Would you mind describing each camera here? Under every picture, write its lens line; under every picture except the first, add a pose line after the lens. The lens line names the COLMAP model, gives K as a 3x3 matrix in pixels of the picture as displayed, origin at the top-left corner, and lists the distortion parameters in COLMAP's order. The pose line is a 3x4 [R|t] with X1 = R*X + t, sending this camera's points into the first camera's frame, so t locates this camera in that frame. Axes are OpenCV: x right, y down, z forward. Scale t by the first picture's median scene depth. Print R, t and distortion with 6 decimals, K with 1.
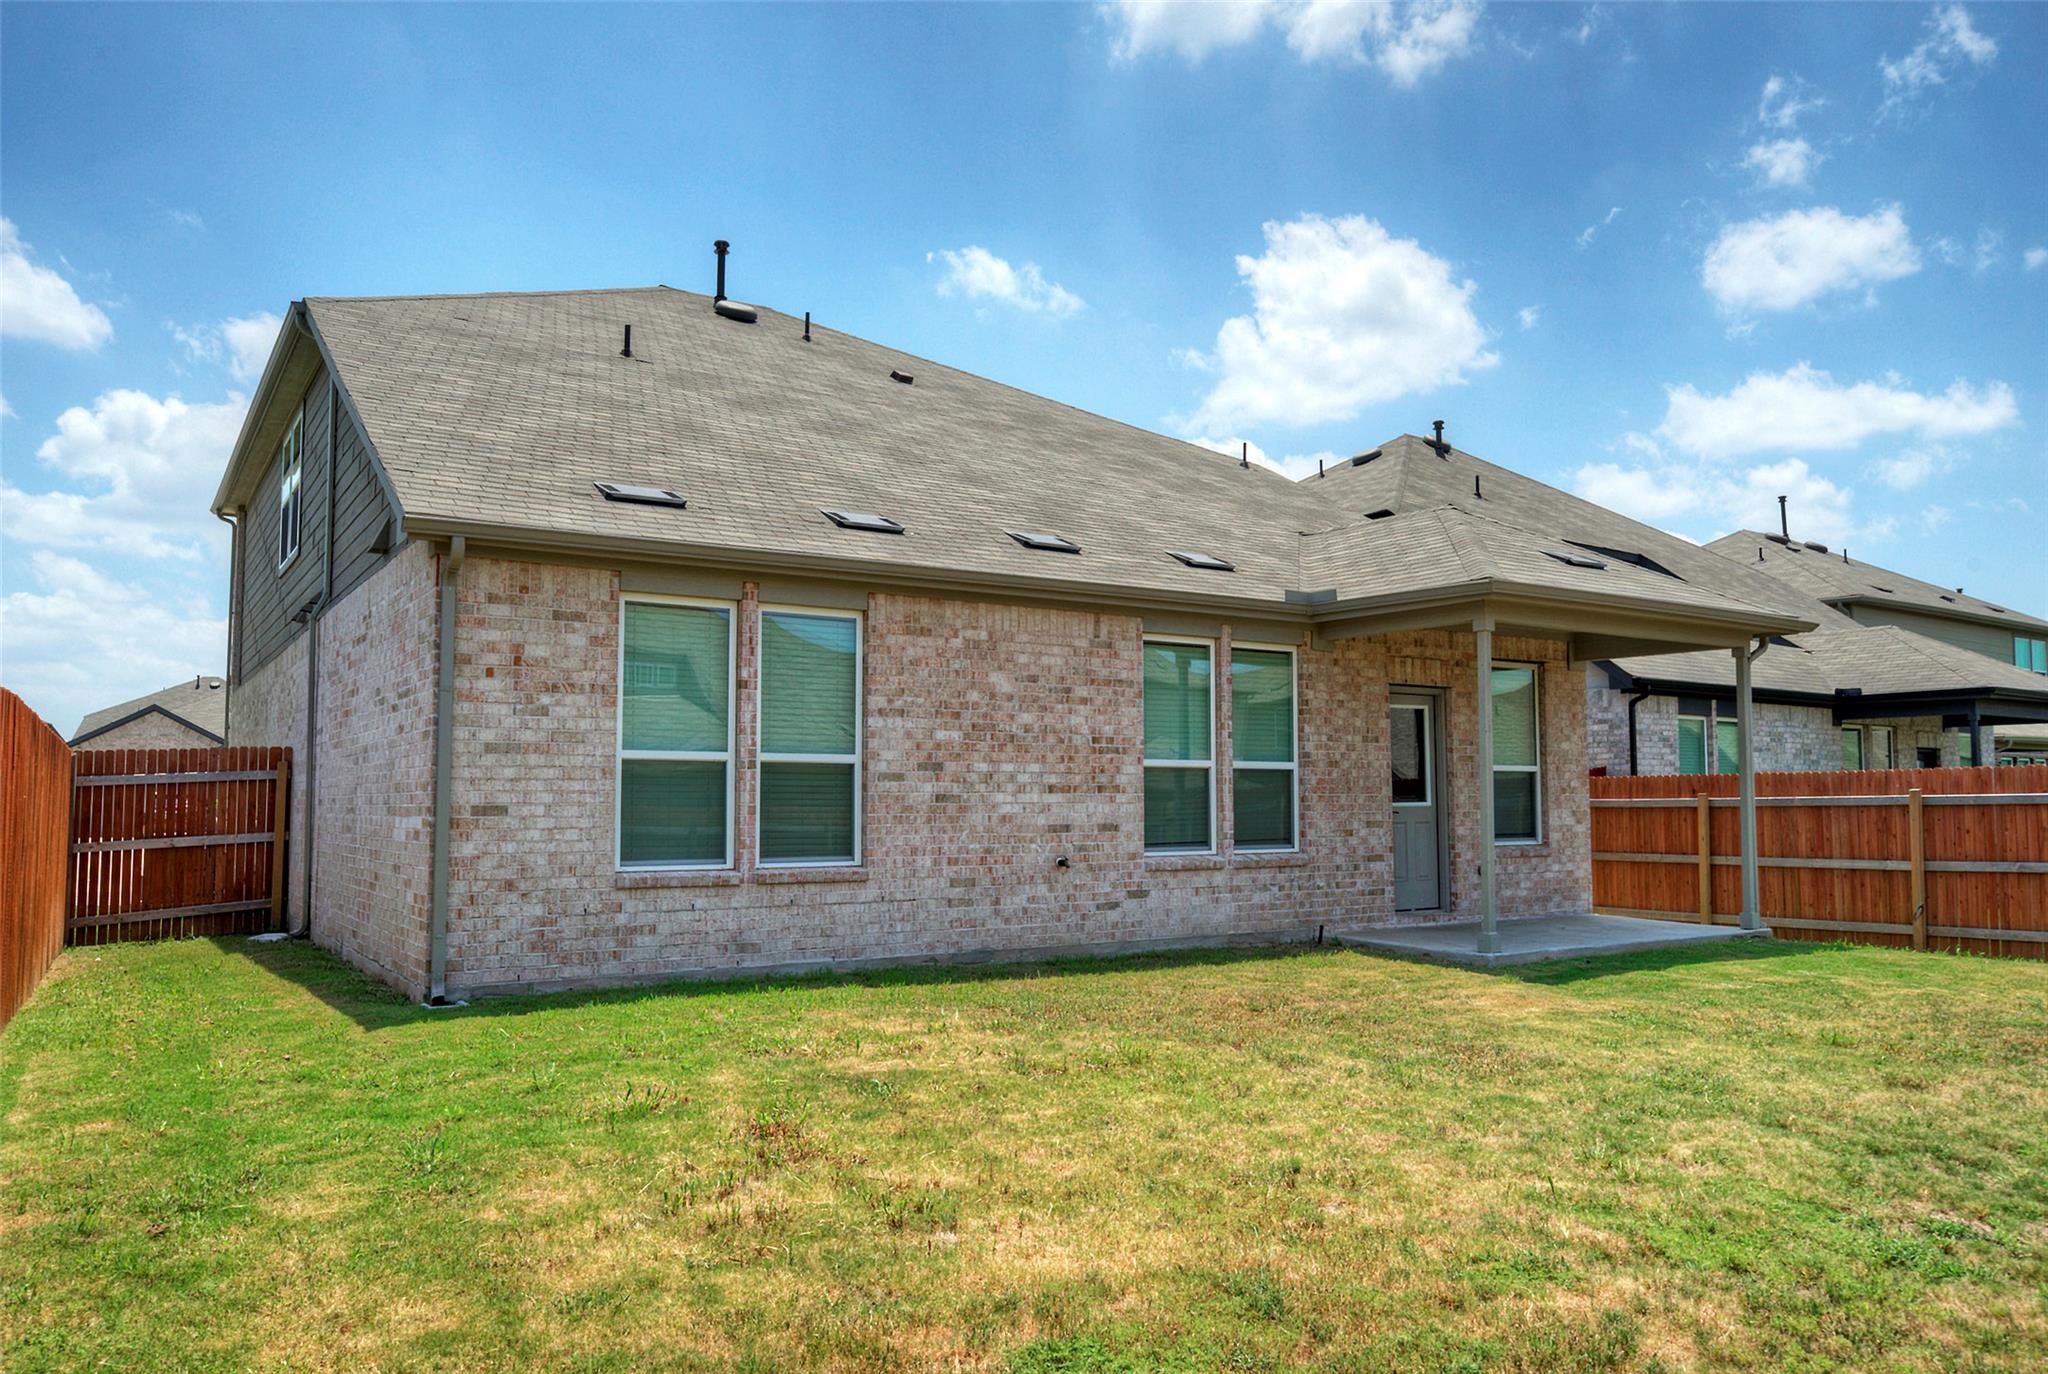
lens RADIAL K [[1435.4, 0, 1022.3], [0, 1435.4, 721.3], [0, 0, 1]] dist [-0.006658, -0.000963]
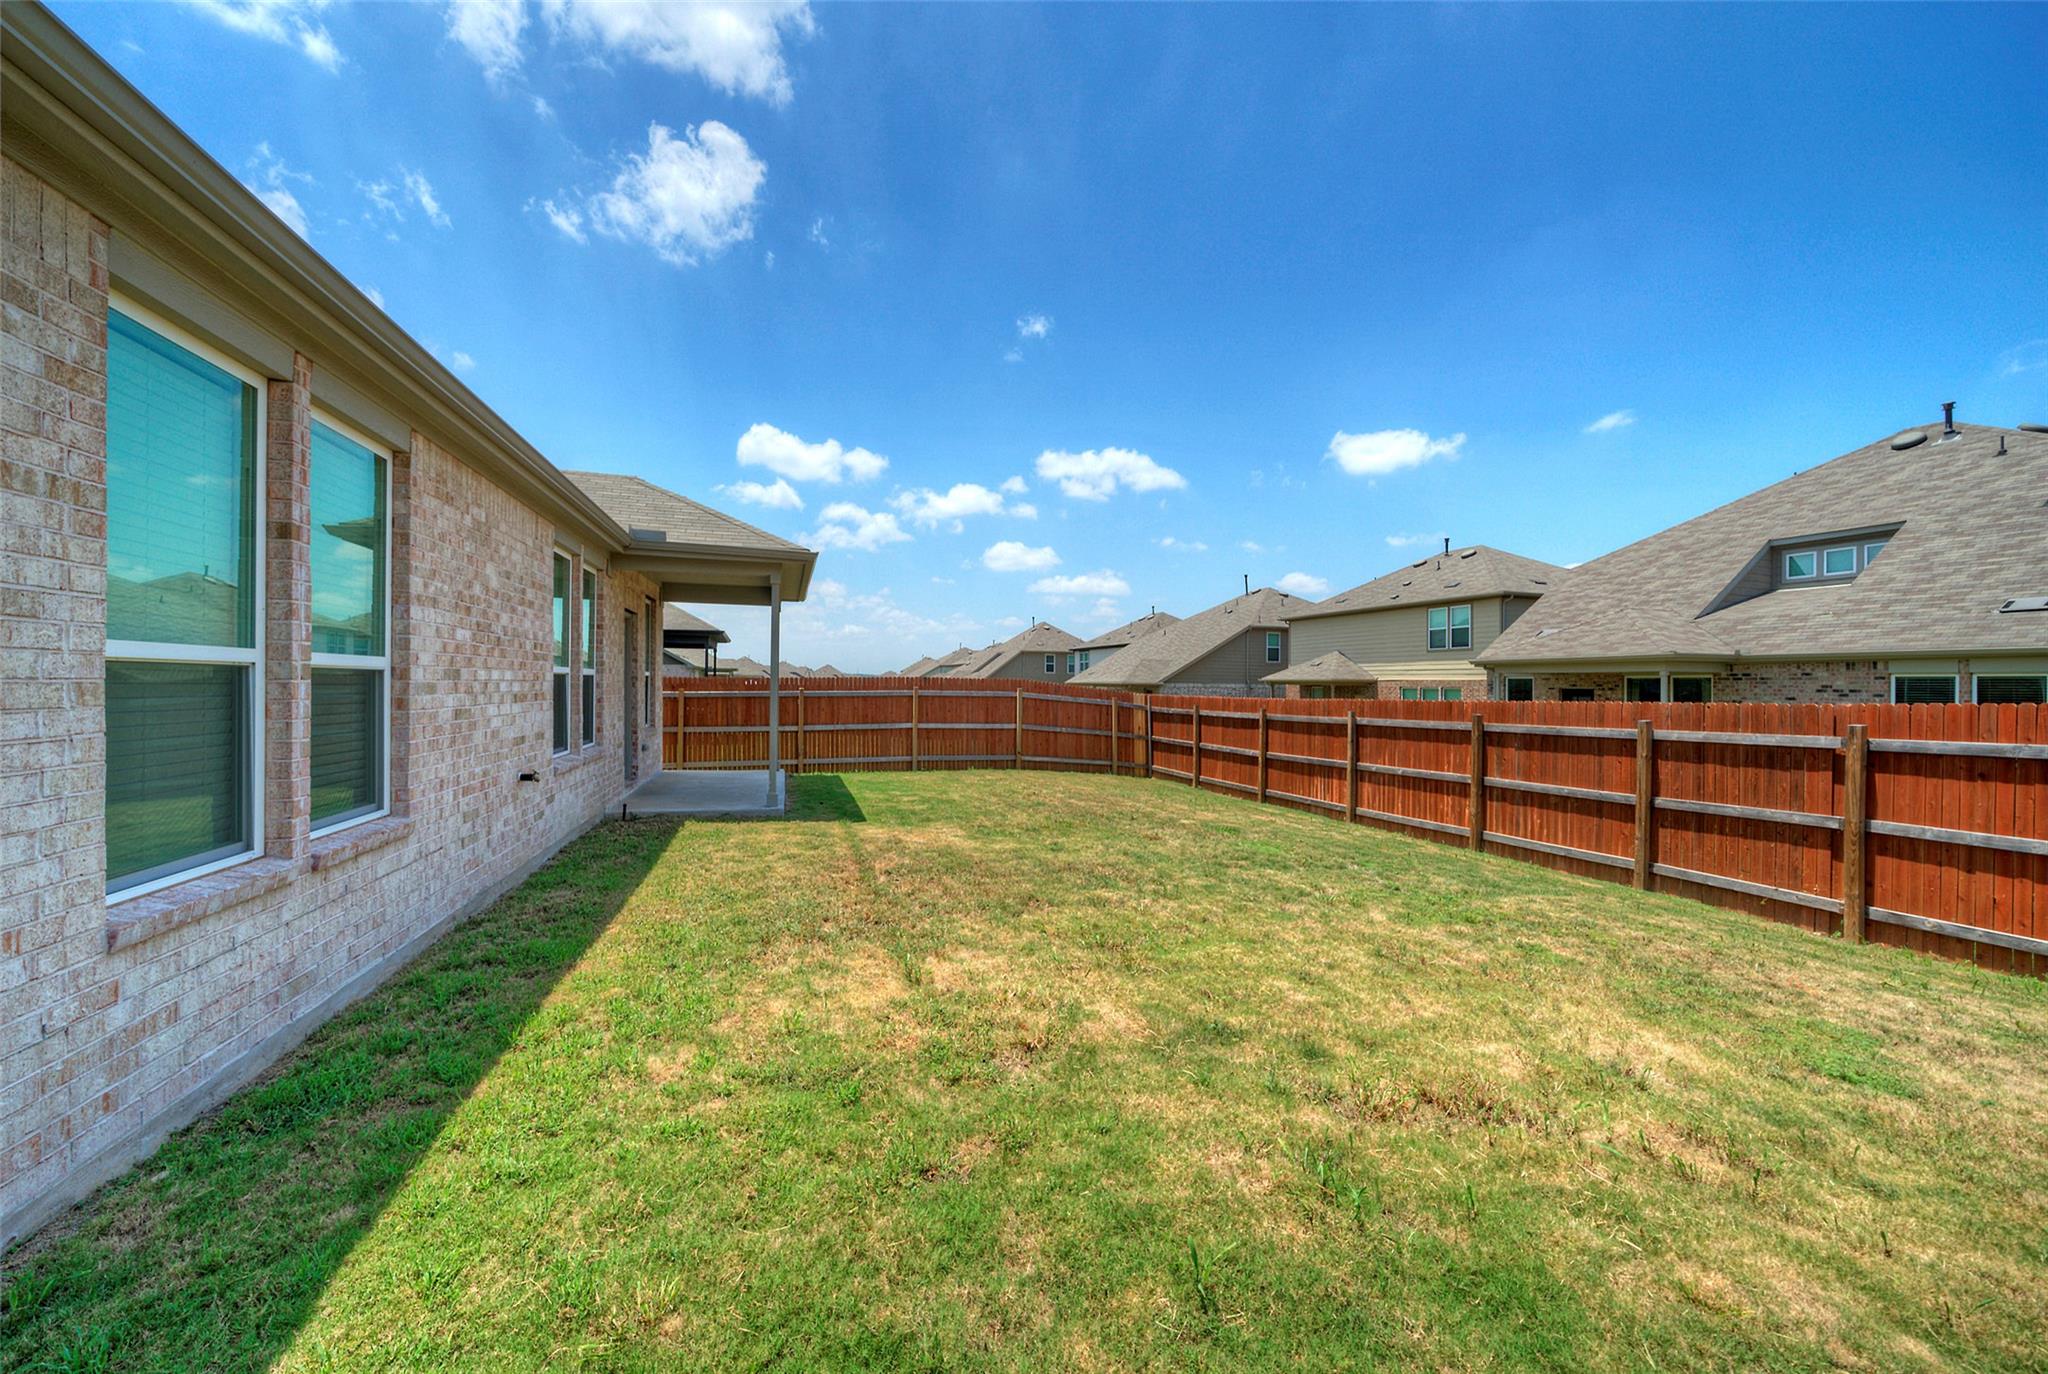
lens RADIAL K [[763.7, 0, 1015.6], [0, 763.7, 685.3], [0, 0, 1]] dist [0.000502, -0.000098]
pose [[0.268340, 0.003414, 0.963318, -0.353590], [-0.068026, 0.997564, 0.015414, 0.009496], [-0.960919, -0.069667, 0.267919, 0.548175]]
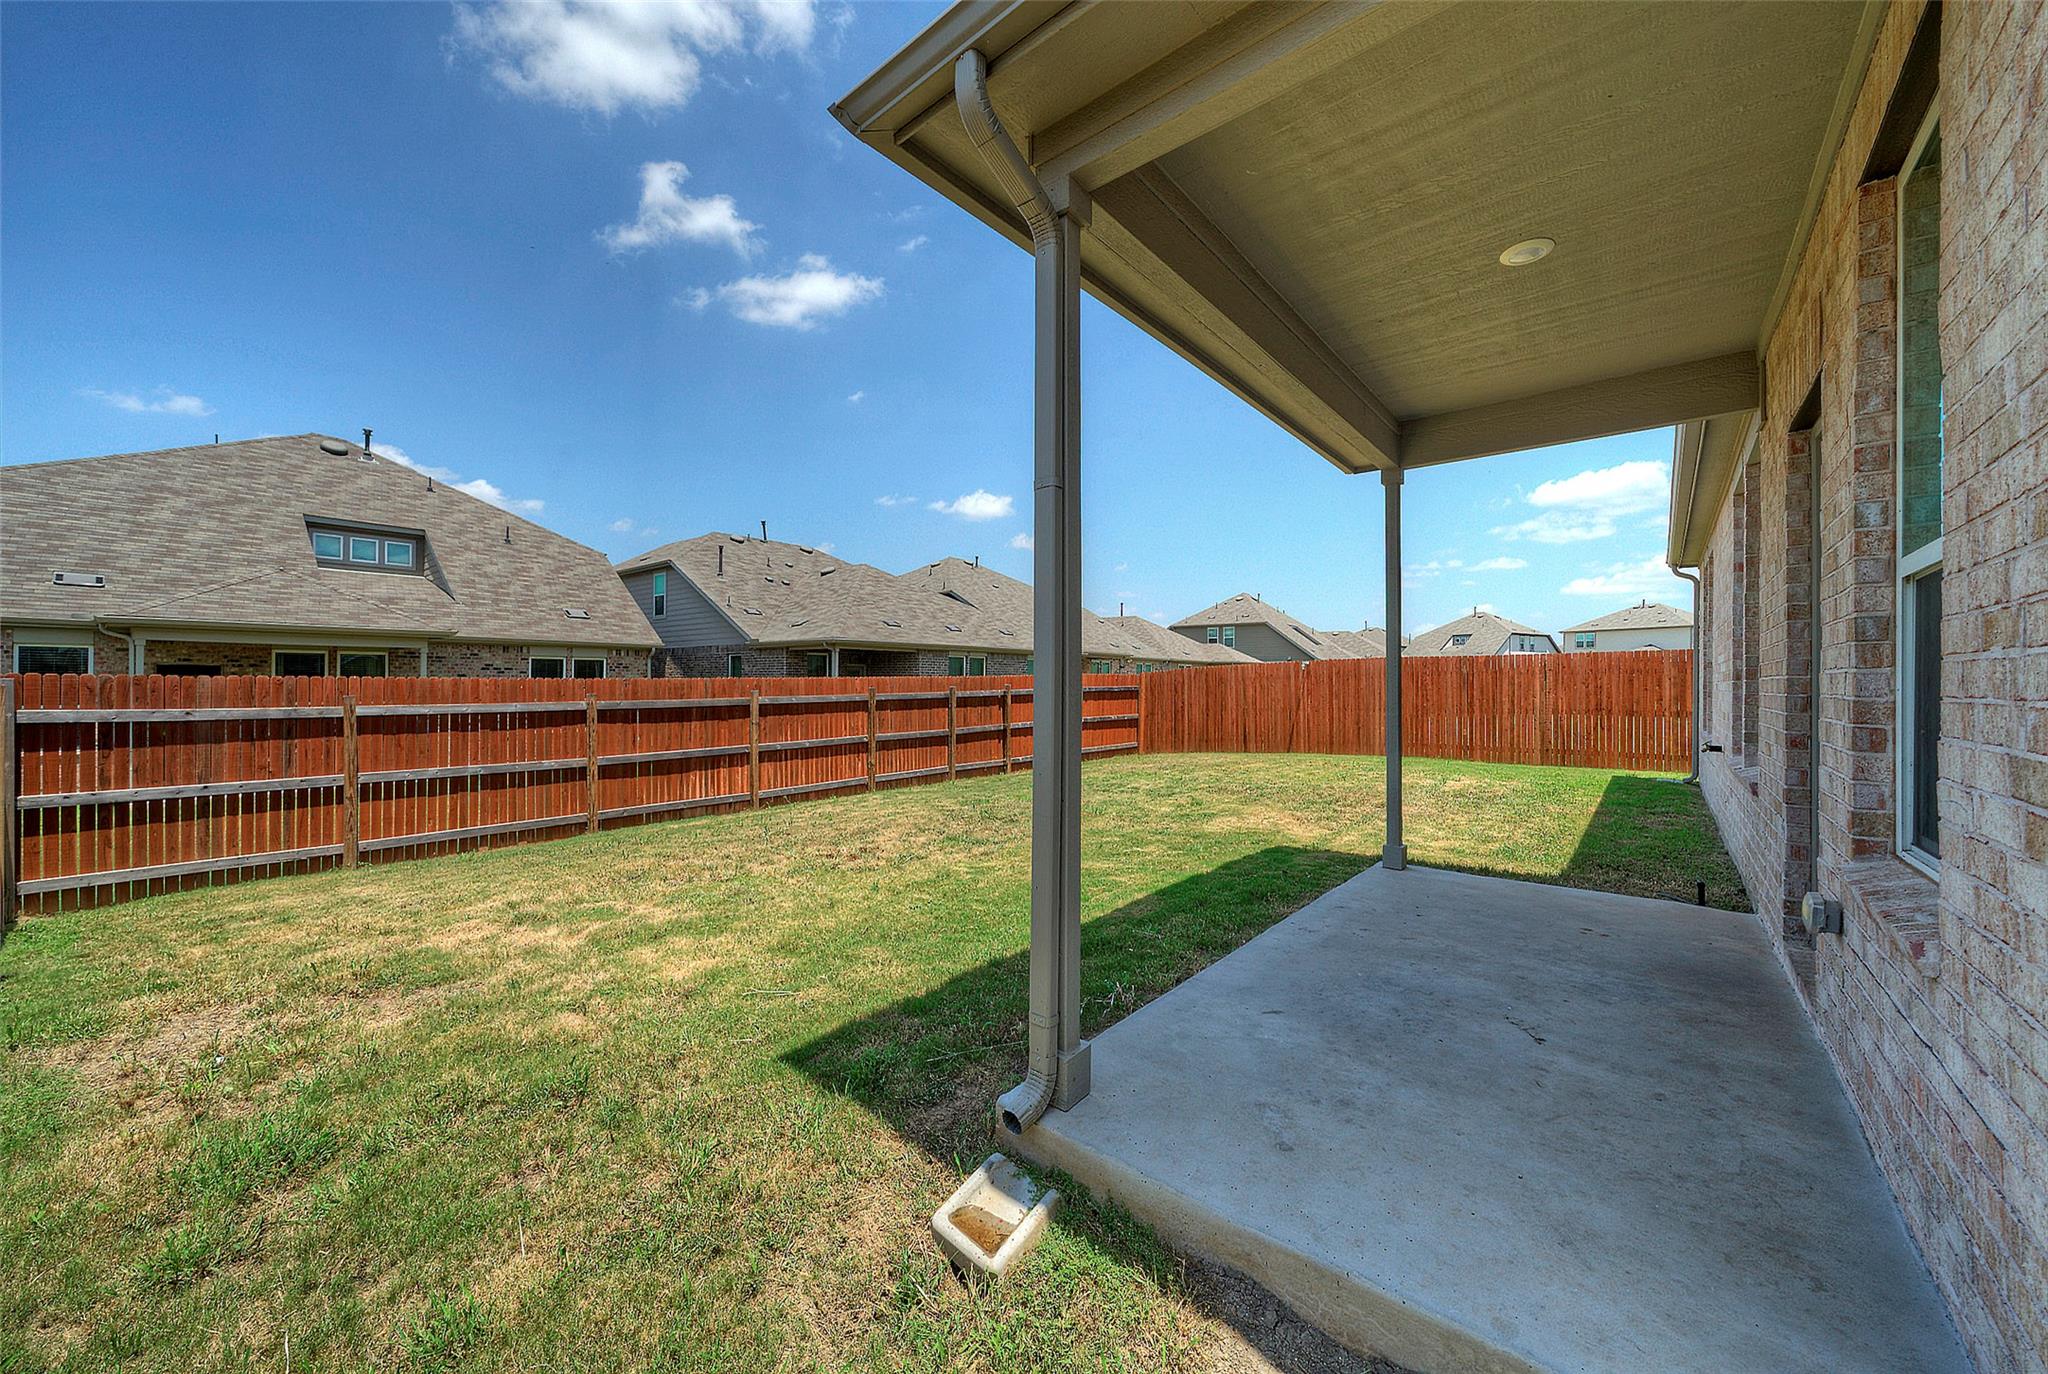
lens RADIAL K [[763.7, 0, 1015.6], [0, 763.7, 685.3], [0, 0, 1]] dist [0.000502, -0.000098]
pose [[-0.961051, -0.002418, -0.276361, 0.607670], [0.012828, 0.998494, -0.053348, 0.072533], [0.276073, -0.054815, -0.959572, 1.321467]]
